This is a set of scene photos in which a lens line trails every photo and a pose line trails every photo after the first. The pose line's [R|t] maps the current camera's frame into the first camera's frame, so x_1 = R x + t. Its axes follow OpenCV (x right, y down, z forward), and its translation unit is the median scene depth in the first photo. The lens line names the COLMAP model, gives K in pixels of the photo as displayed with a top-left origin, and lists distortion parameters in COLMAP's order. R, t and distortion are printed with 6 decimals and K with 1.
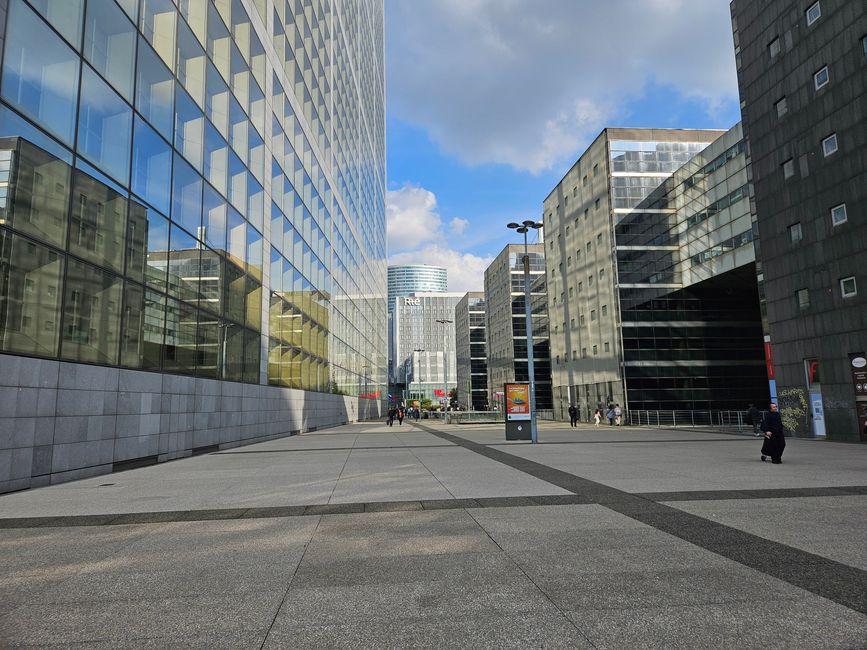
lens RADIAL K [[583.4, 0, 433.9], [0, 583.4, 323.8], [0, 0, 1]] dist [-0.001873, -0.000669]
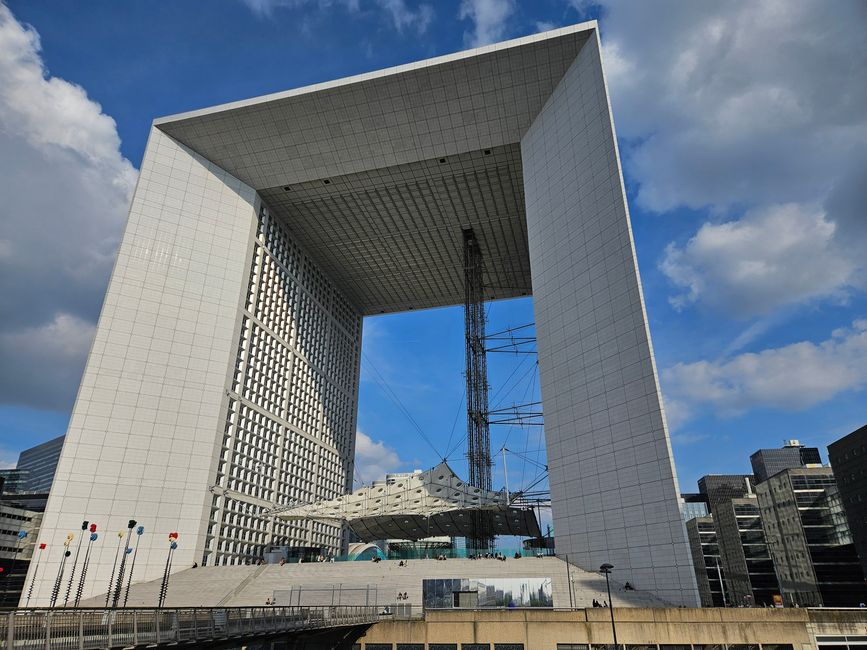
lens RADIAL K [[583.4, 0, 434.2], [0, 583.4, 324.1], [0, 0, 1]] dist [-0.001873, -0.000669]
pose [[0.966250, -0.097424, -0.238474, -0.470188], [0.020617, 0.952005, -0.305388, -0.220894], [0.256780, 0.290164, 0.921883, -1.735018]]
